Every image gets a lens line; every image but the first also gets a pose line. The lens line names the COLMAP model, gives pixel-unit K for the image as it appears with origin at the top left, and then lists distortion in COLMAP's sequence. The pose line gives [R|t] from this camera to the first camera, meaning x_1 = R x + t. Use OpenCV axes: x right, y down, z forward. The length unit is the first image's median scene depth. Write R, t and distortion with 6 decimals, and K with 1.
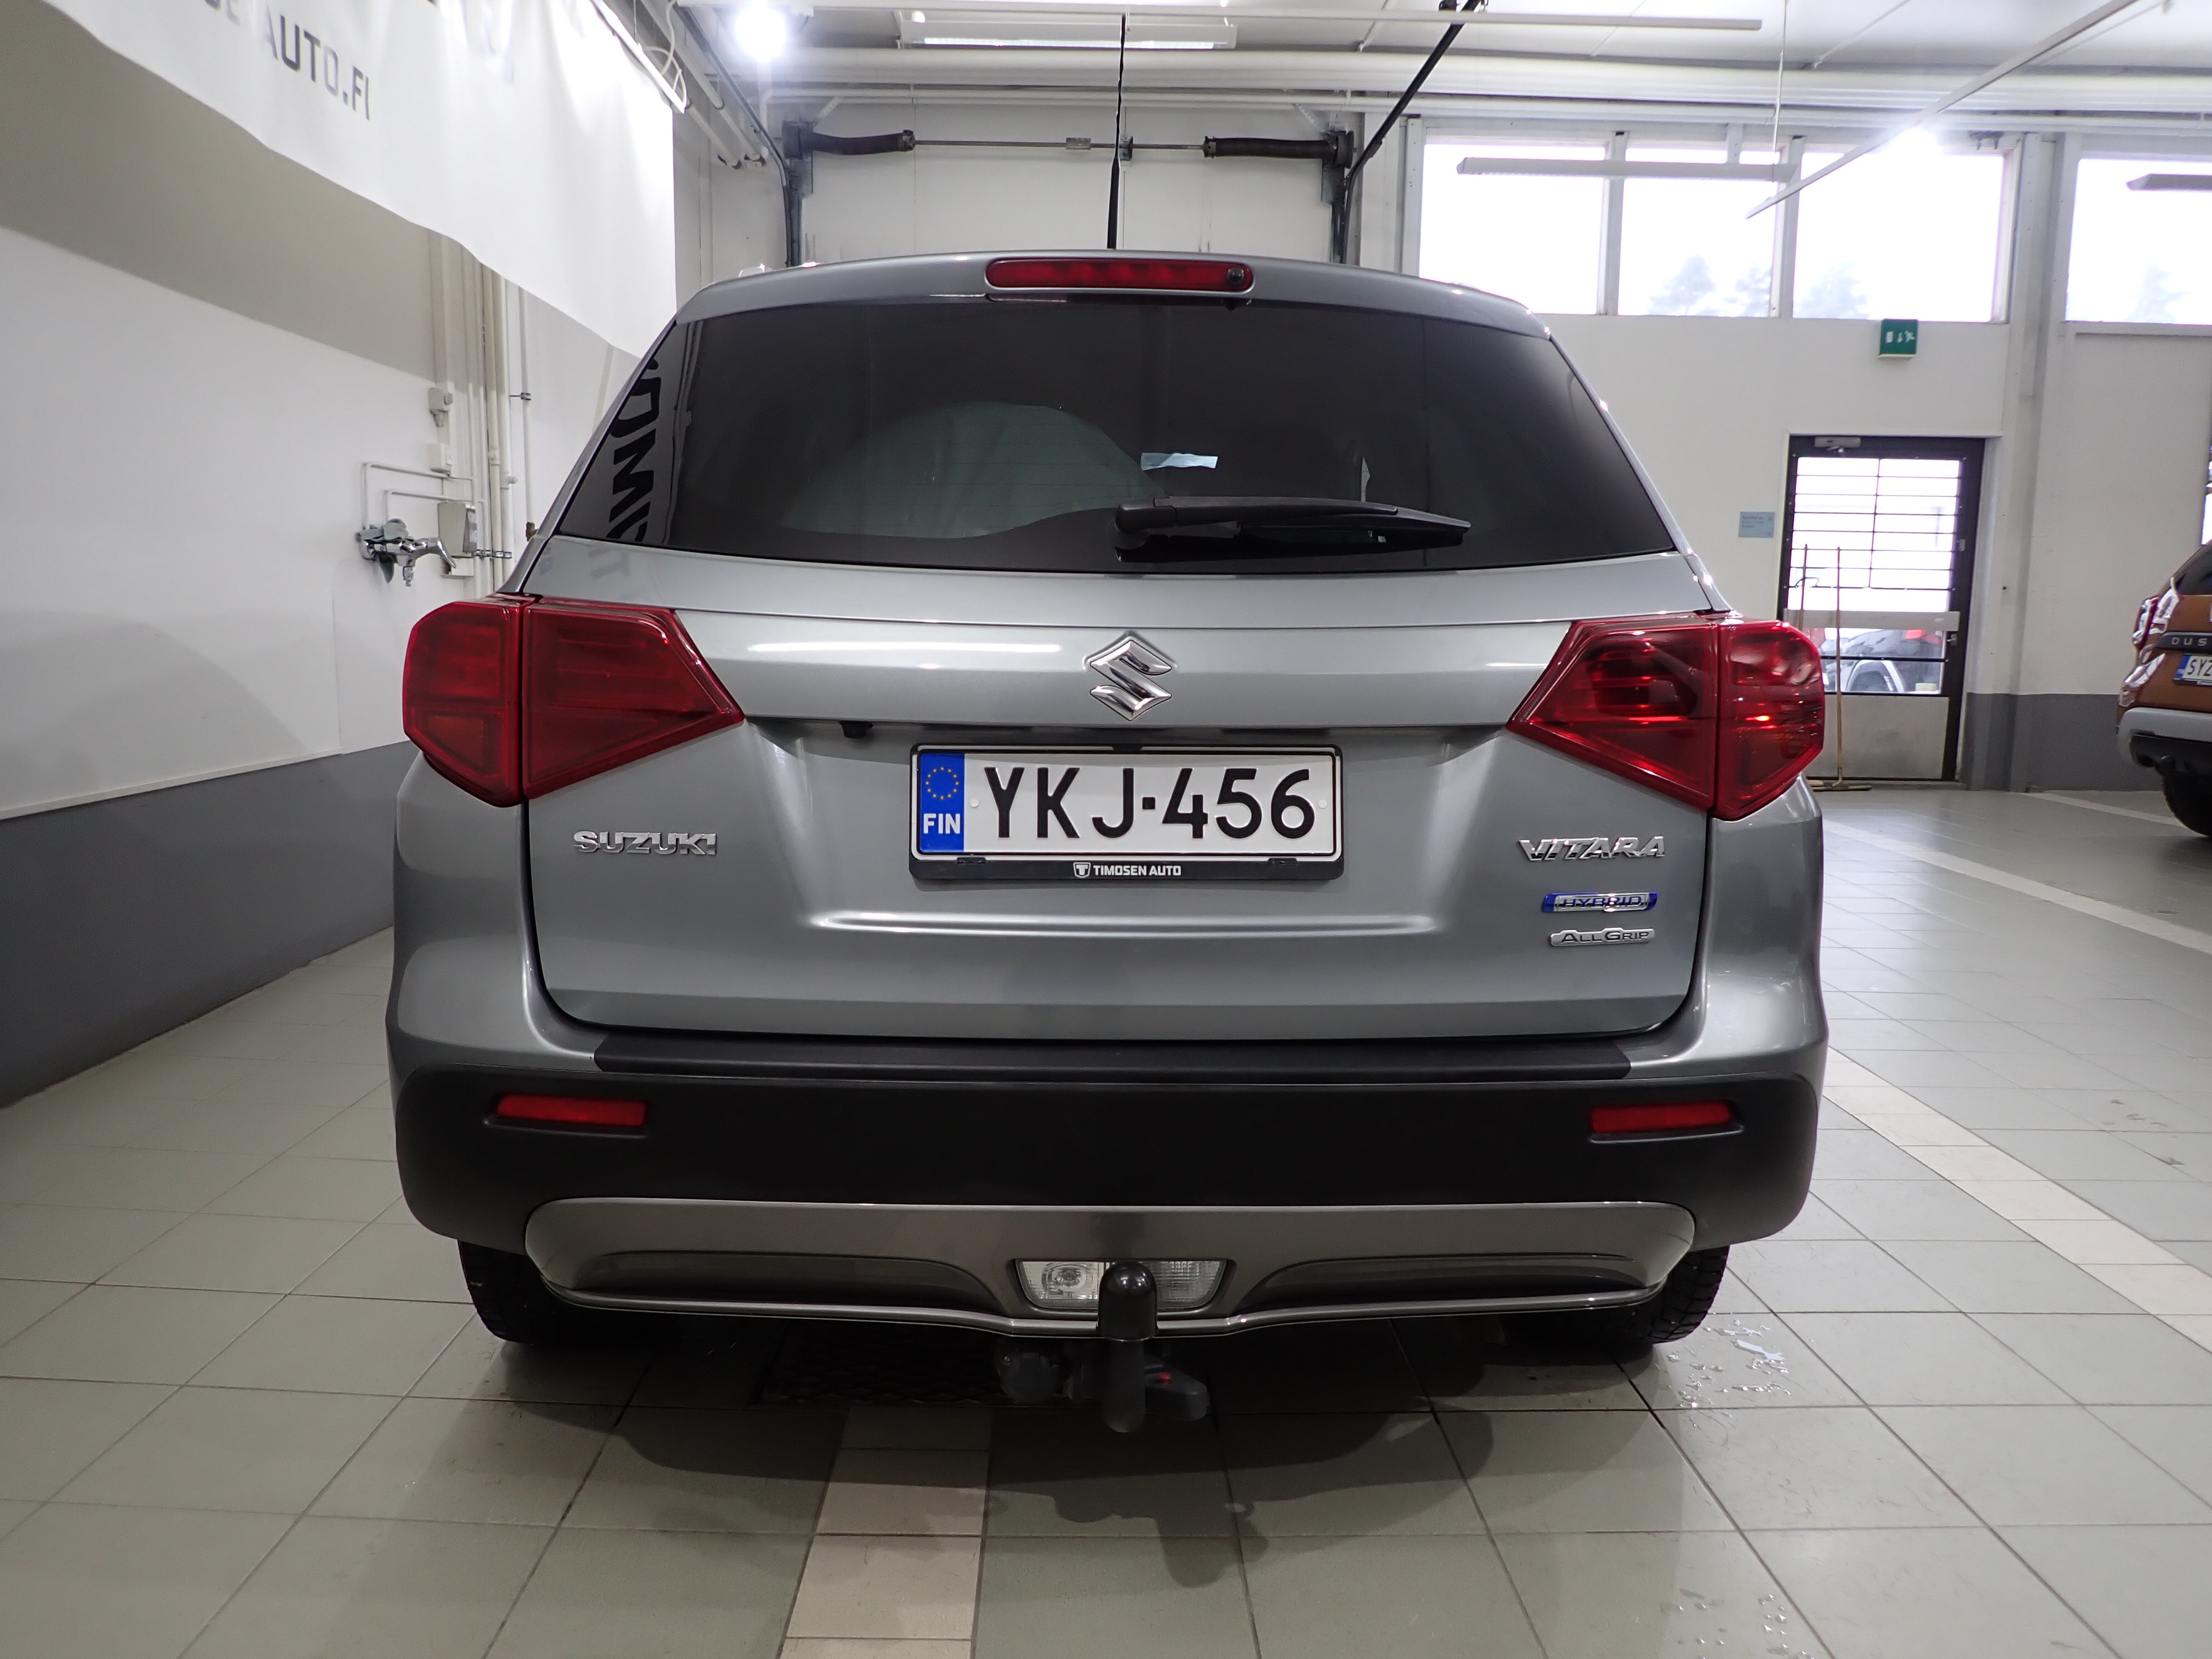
lens RADIAL K [[1639.1, 0, 1094.4], [0, 1639.1, 832.2], [0, 0, 1]] dist [-0.003261, -0.004526]
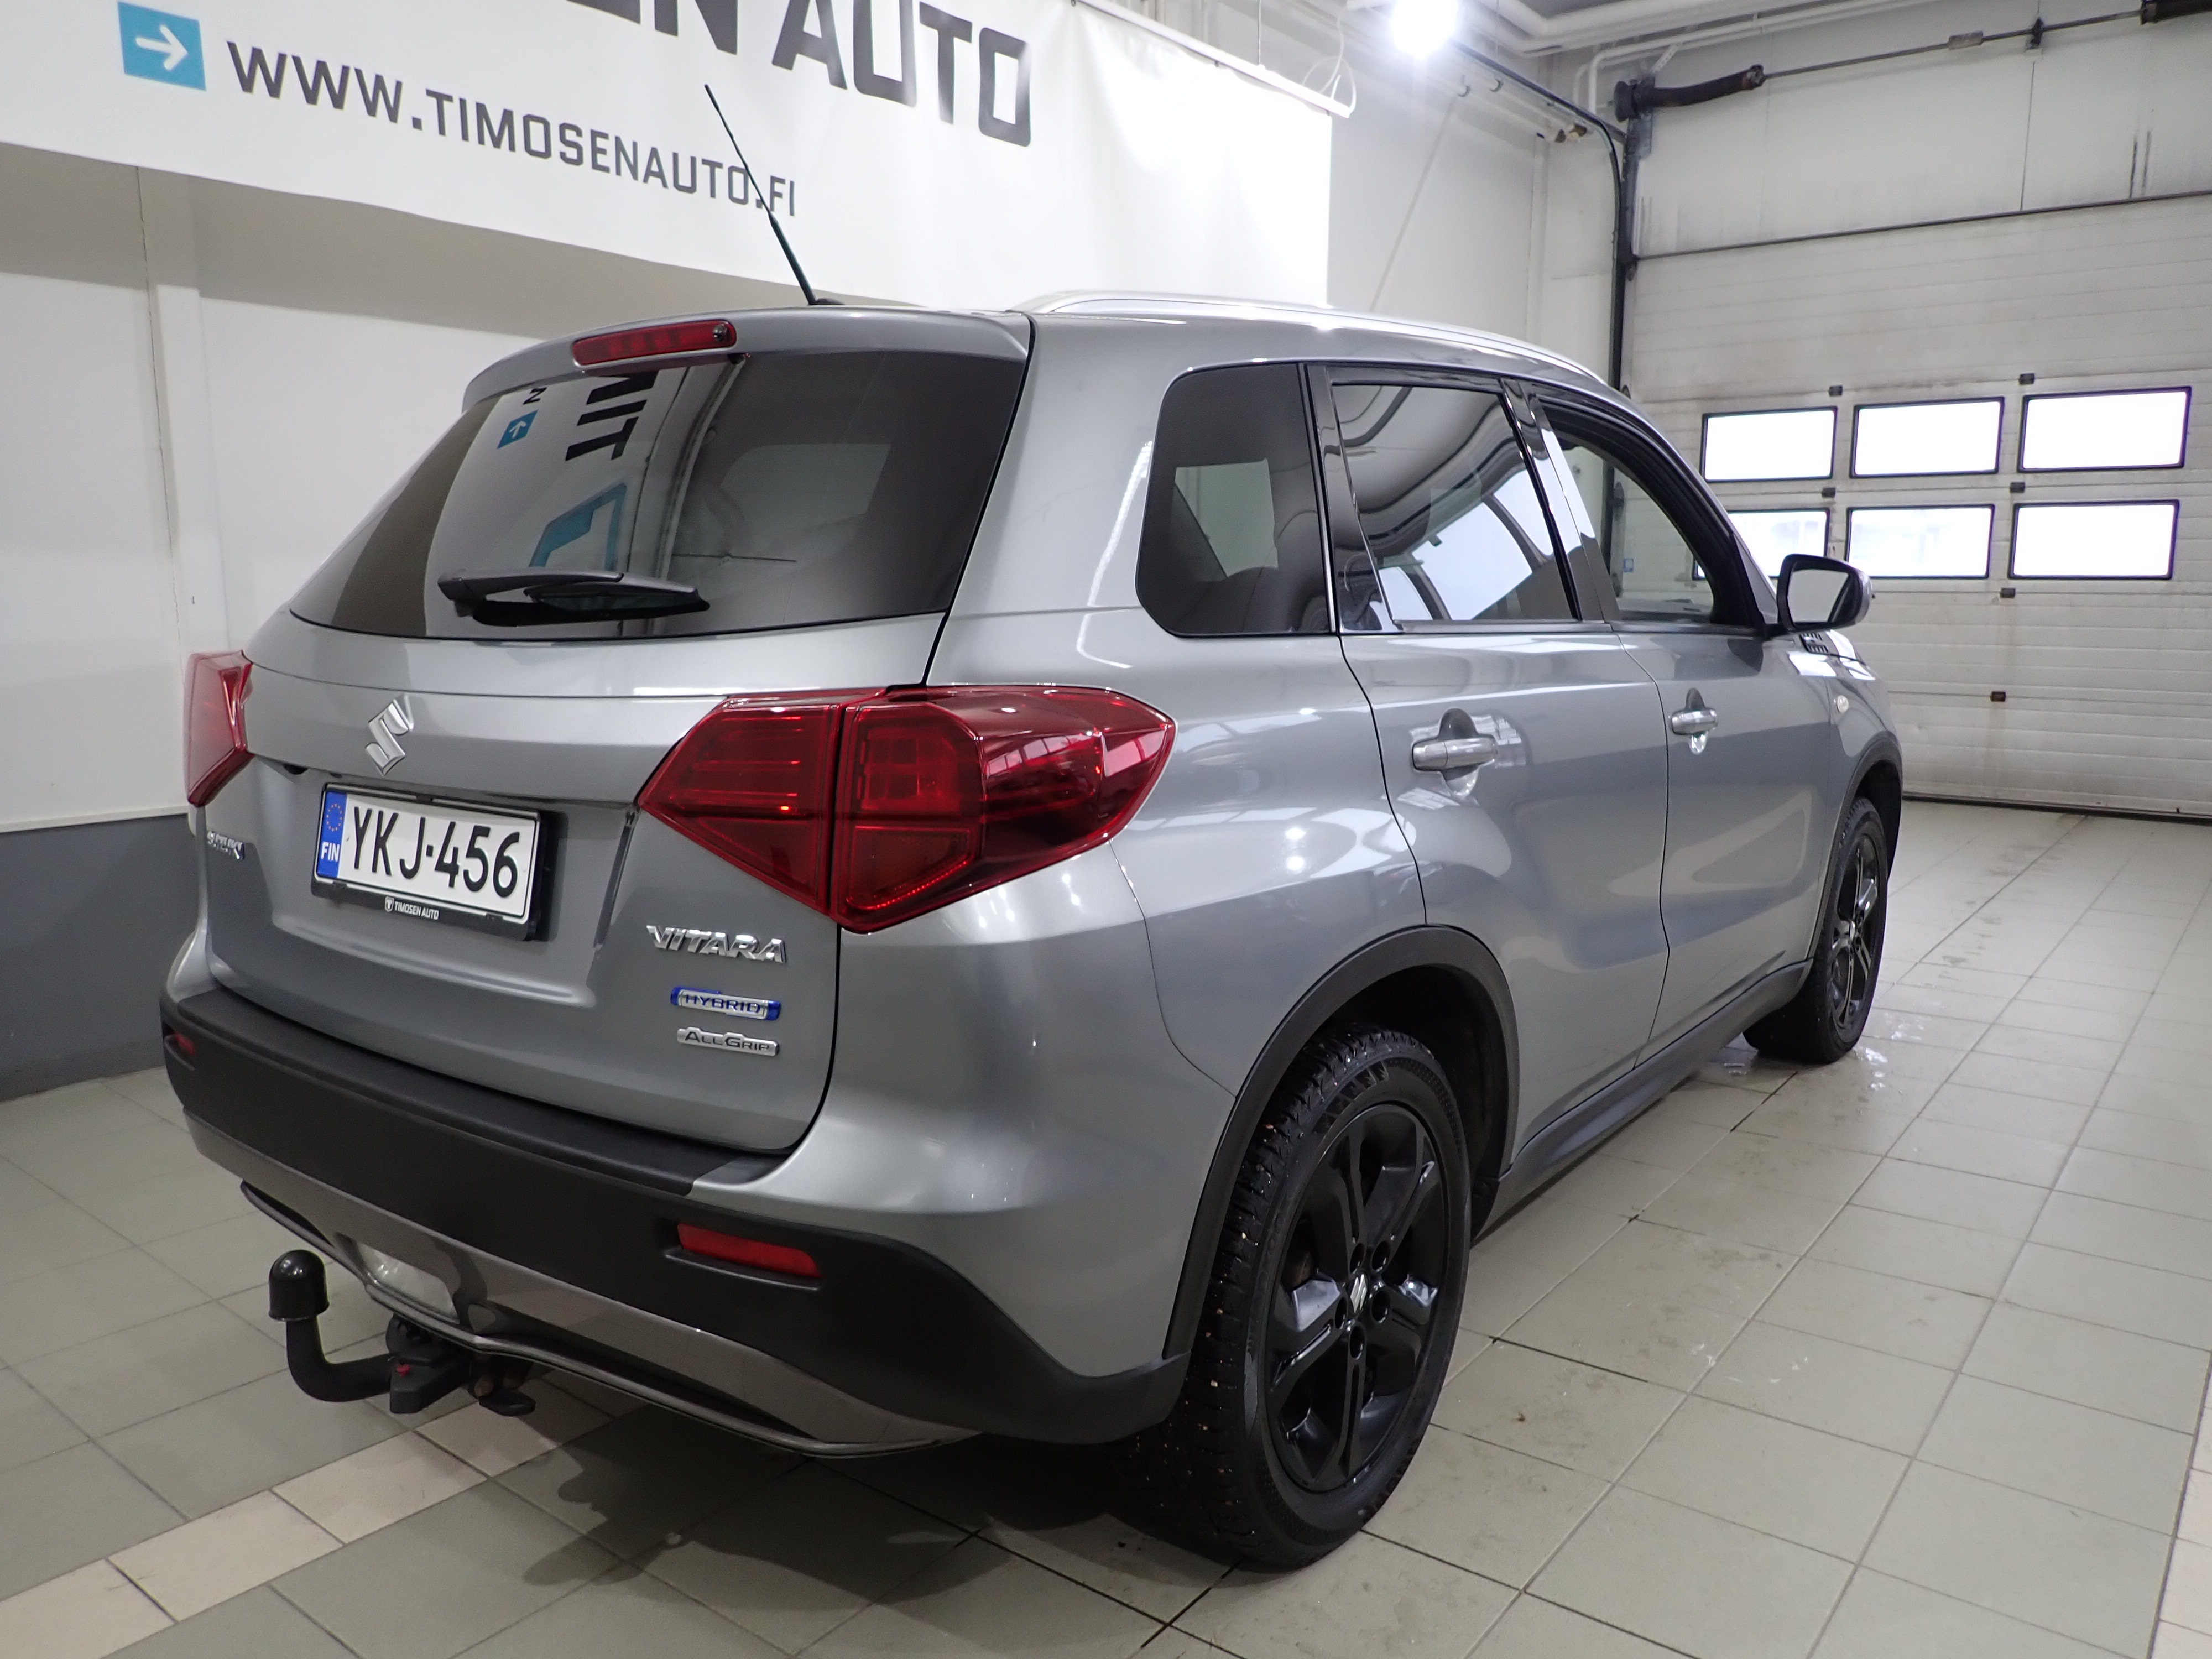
lens RADIAL K [[1639.1, 0, 1082.1], [0, 1639.1, 829.9], [0, 0, 1]] dist [-0.003261, -0.004526]
pose [[0.779885, 0.084261, -0.620225, 1.029334], [-0.075403, 0.996329, 0.040544, -0.106577], [0.621365, 0.015147, 0.783375, 0.405018]]
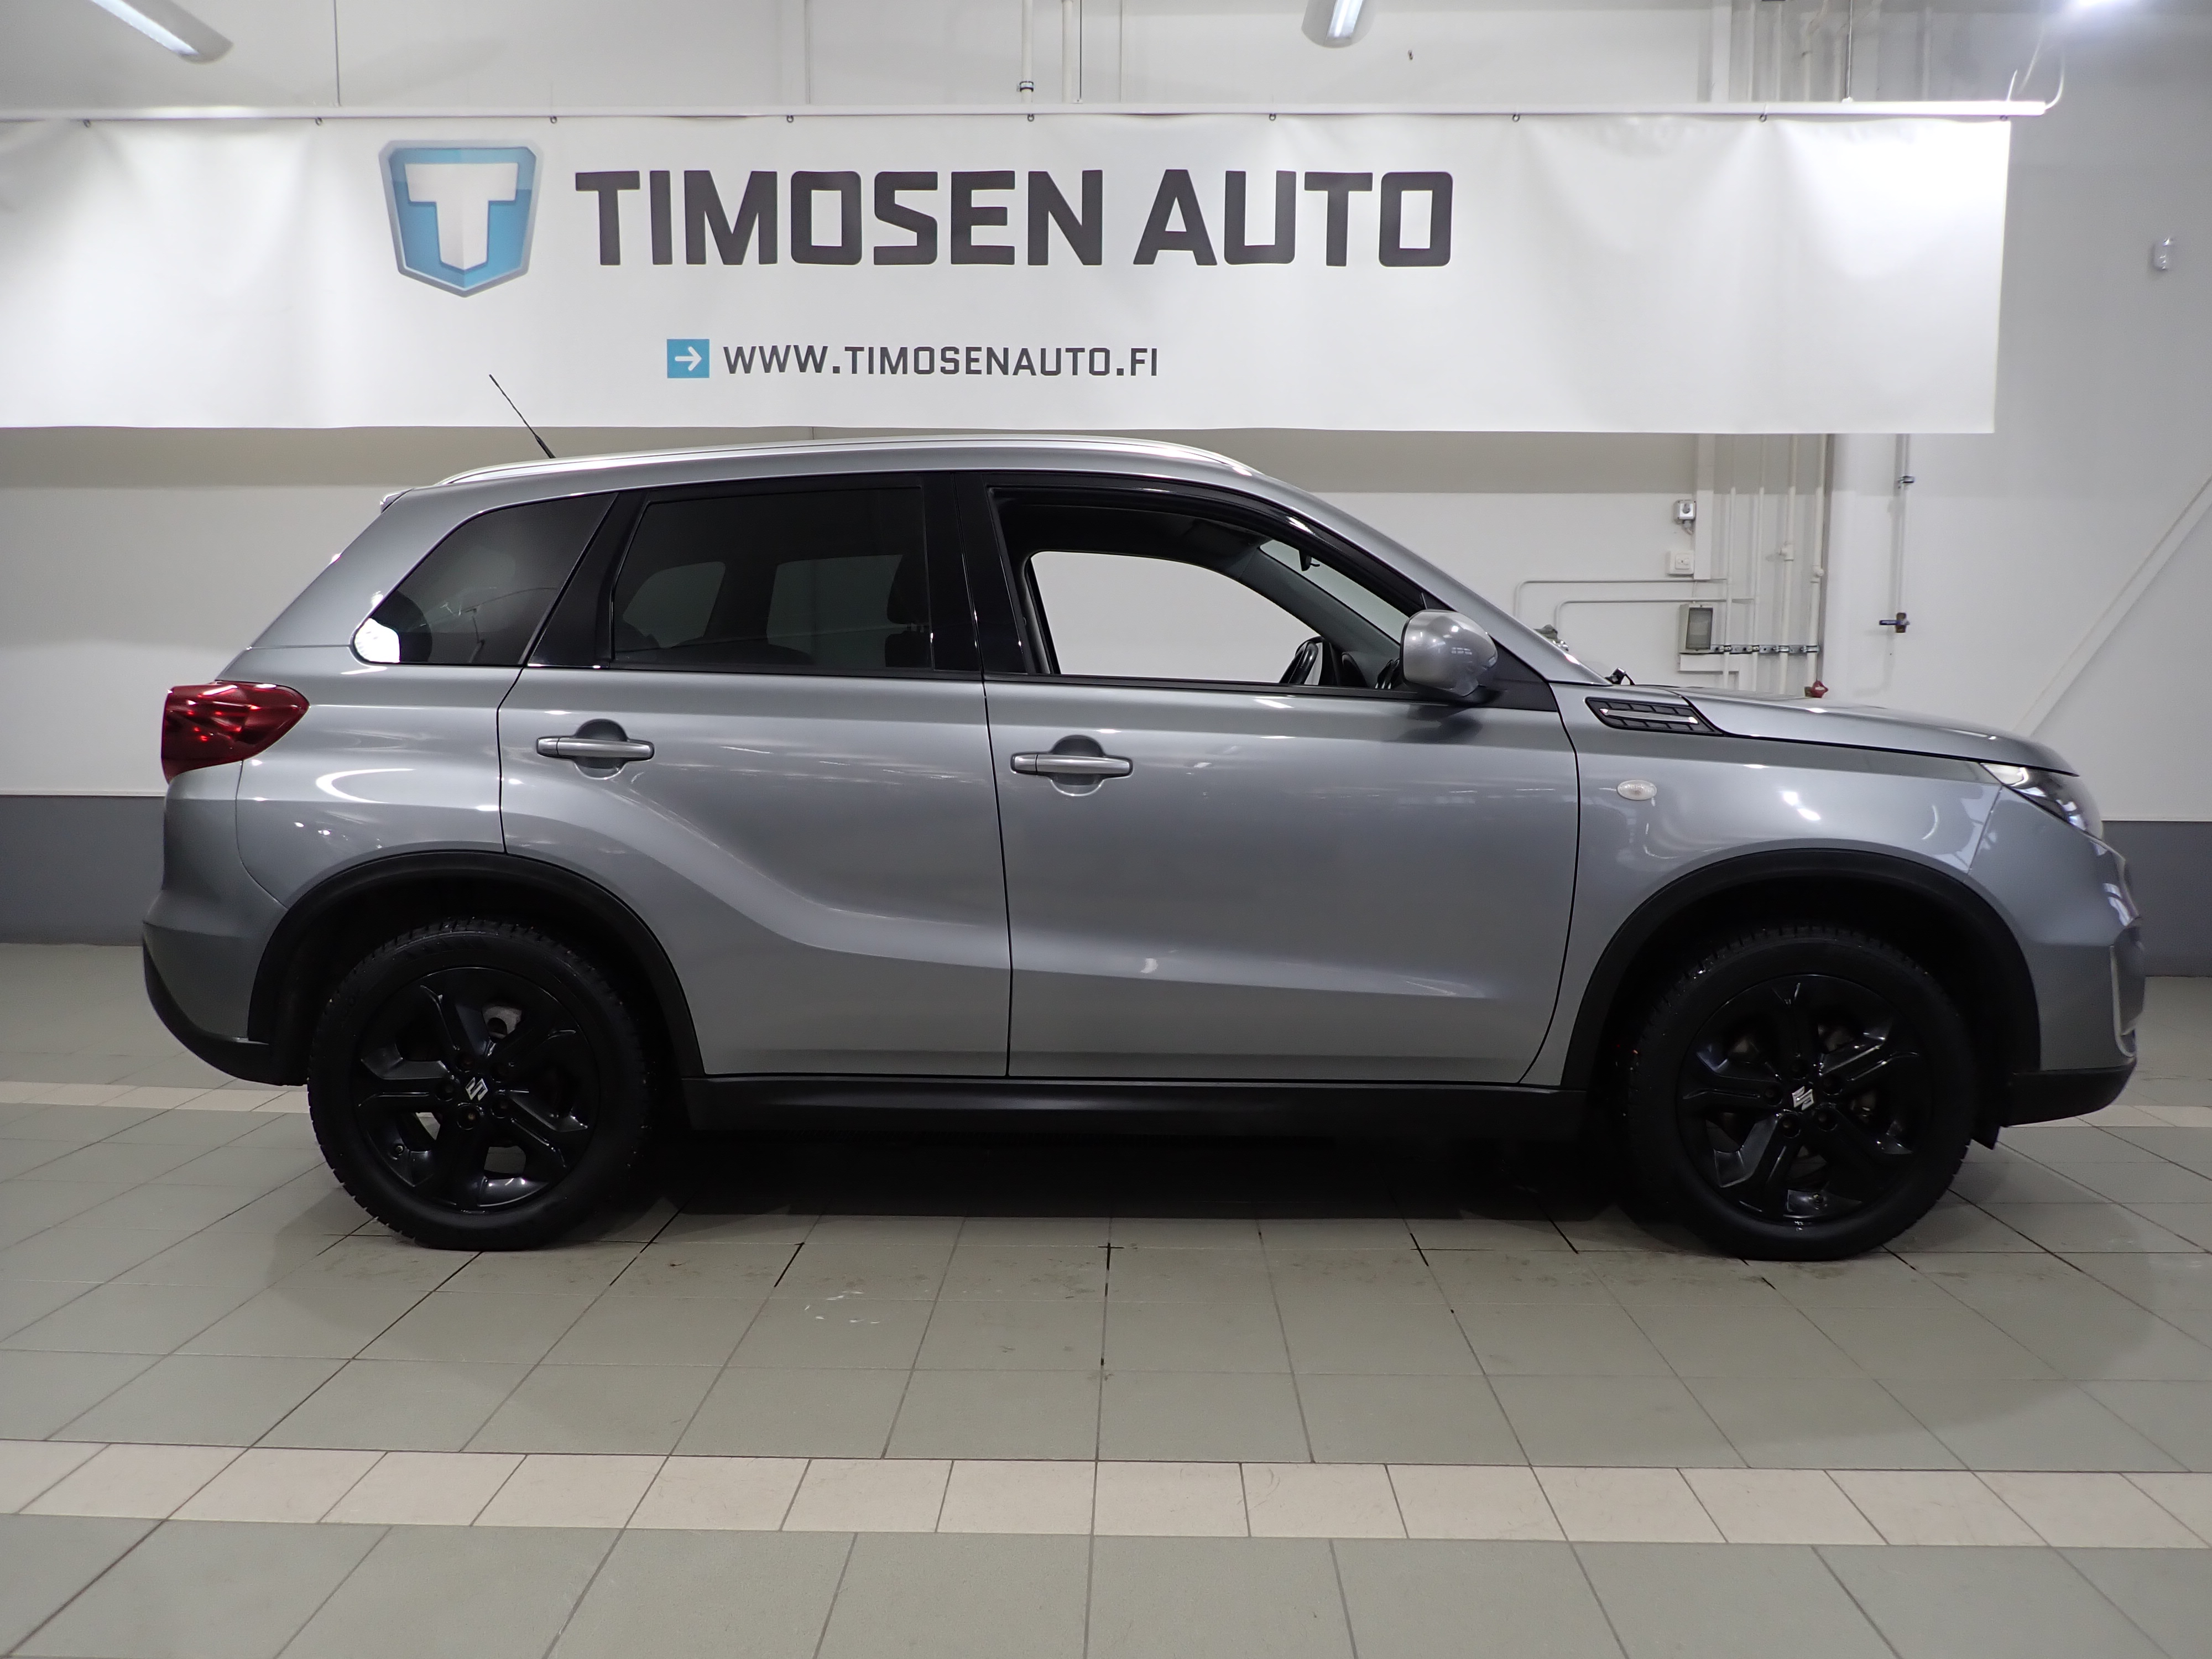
lens RADIAL K [[1639.1, 0, 1104.4], [0, 1639.1, 830.2], [0, 0, 1]] dist [-0.003261, -0.004526]
pose [[-0.040628, 0.075749, -0.996299, 2.255242], [-0.143536, 0.986337, 0.080845, -0.277734], [0.988811, 0.146289, -0.029200, 2.164908]]
